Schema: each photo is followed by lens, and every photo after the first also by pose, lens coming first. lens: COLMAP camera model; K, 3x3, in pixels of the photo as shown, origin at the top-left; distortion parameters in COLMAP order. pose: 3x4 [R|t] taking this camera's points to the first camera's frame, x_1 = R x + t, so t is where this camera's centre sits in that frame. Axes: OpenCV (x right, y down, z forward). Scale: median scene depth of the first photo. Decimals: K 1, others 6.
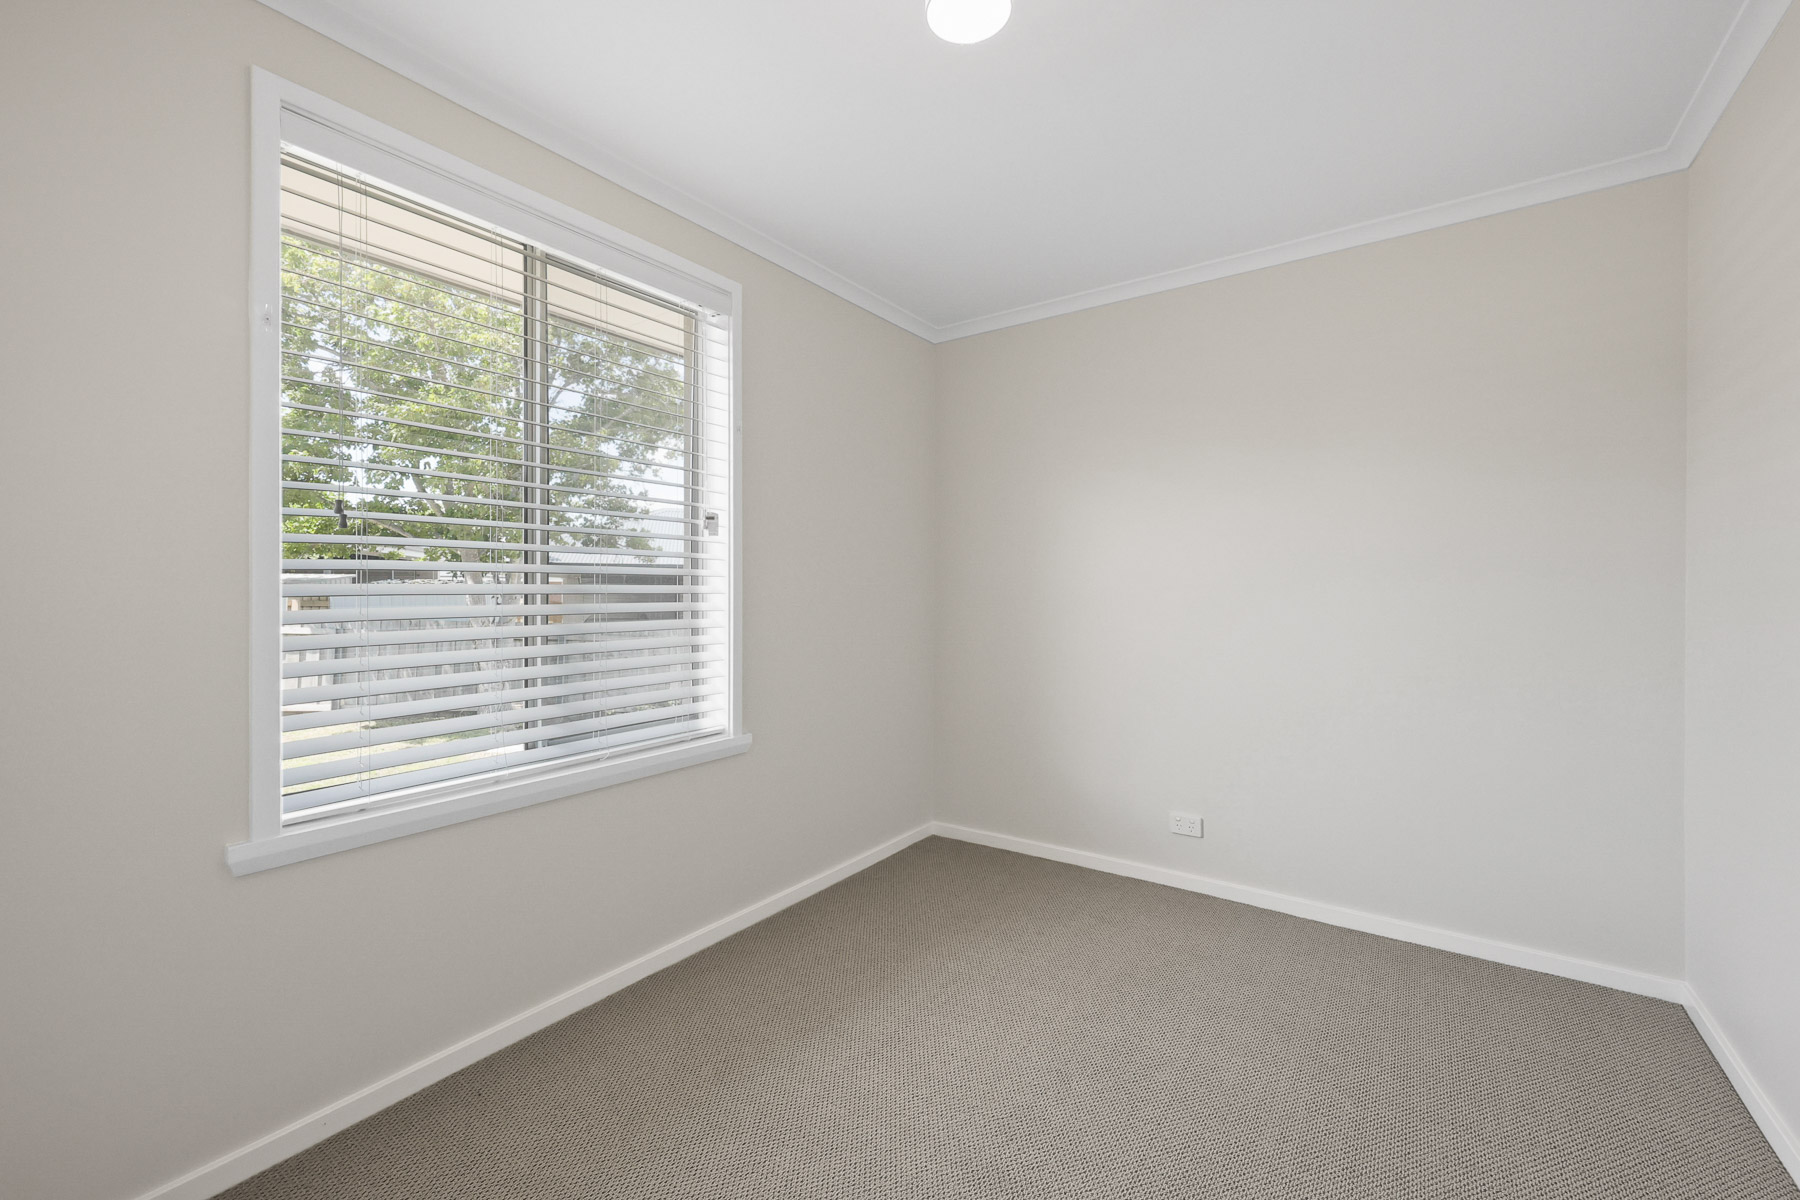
lens RADIAL K [[734.0, 0, 907.4], [0, 734.0, 590.9], [0, 0, 1]] dist [-0.001120, 0.001162]
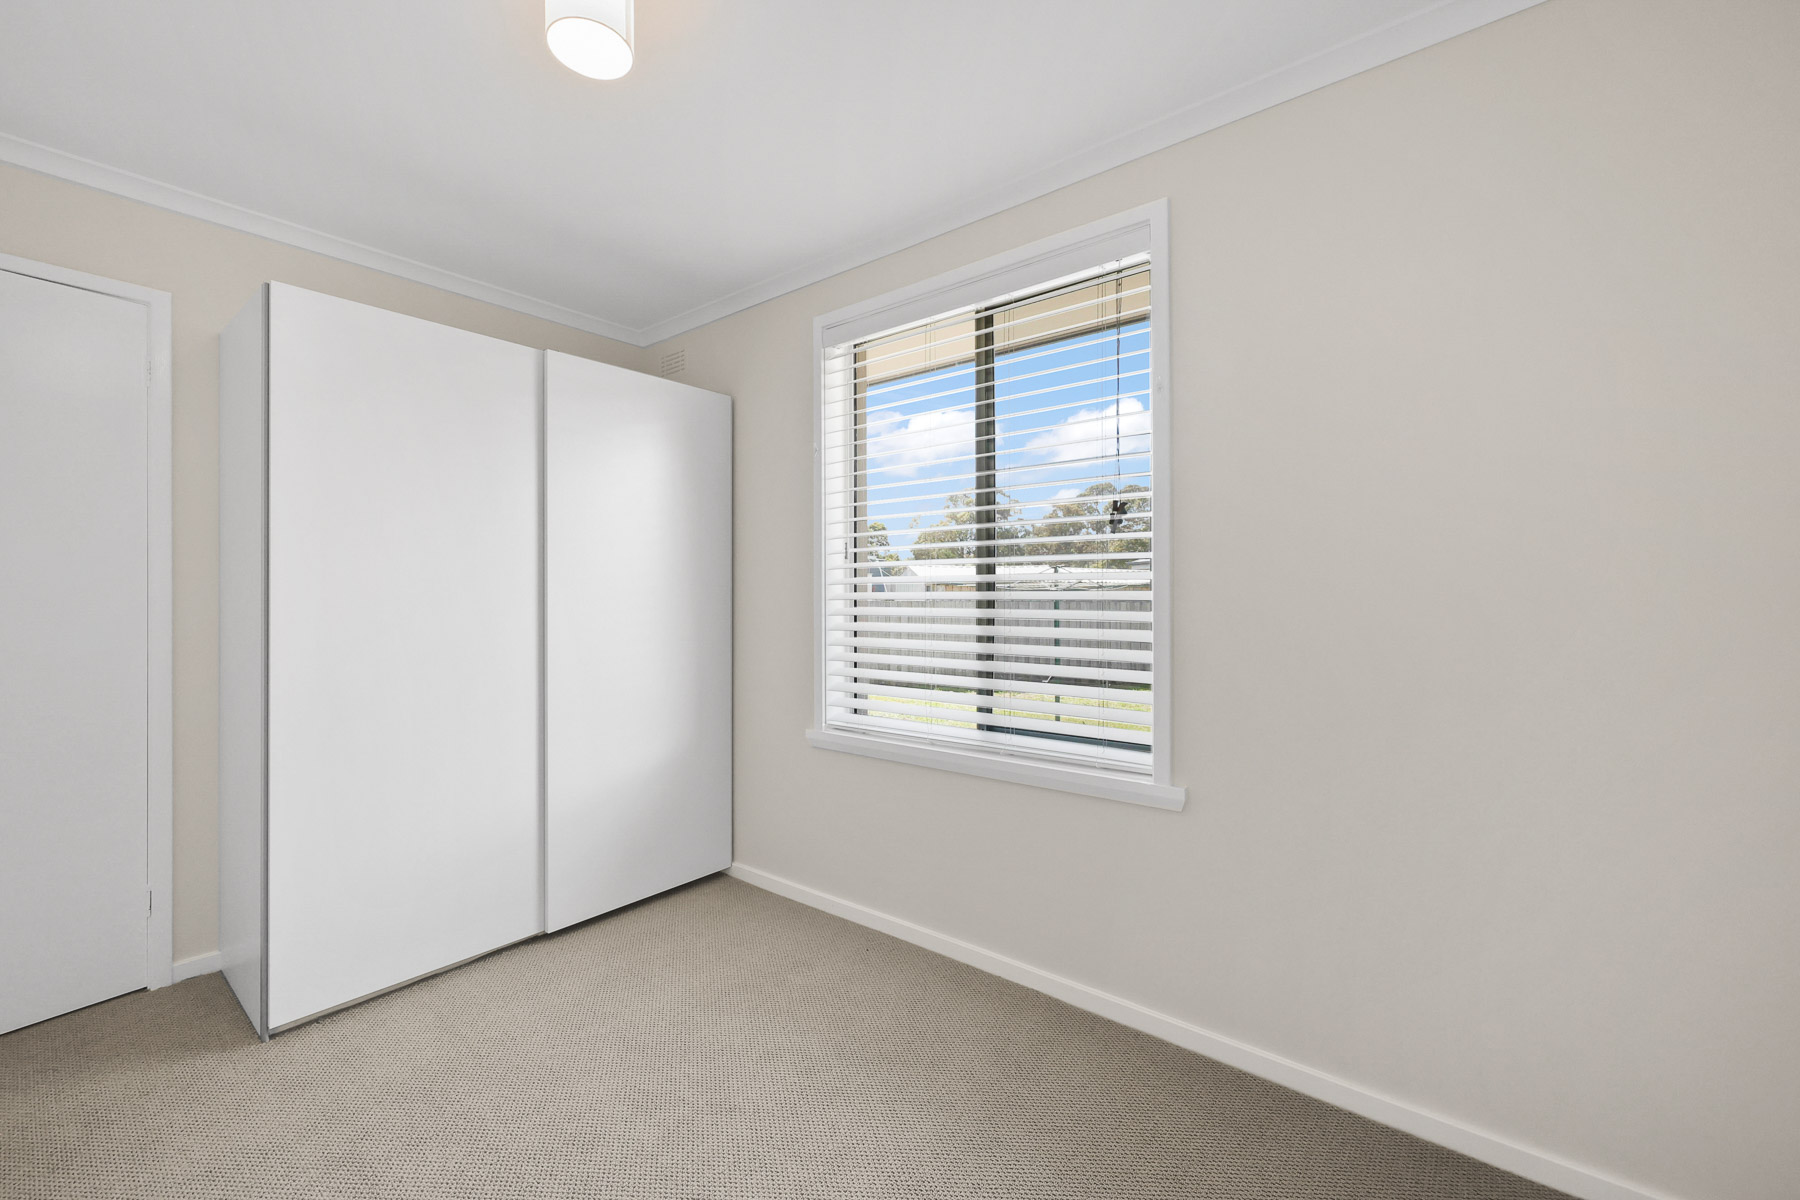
lens RADIAL K [[734.0, 0, 907.4], [0, 734.0, 602.1], [0, 0, 1]] dist [-0.001120, 0.001162]
pose [[-0.066126, 0.004262, -0.997802, 0.663539], [-0.002124, 0.999988, 0.004412, 0.002038], [0.997809, 0.002411, -0.066116, 0.934422]]
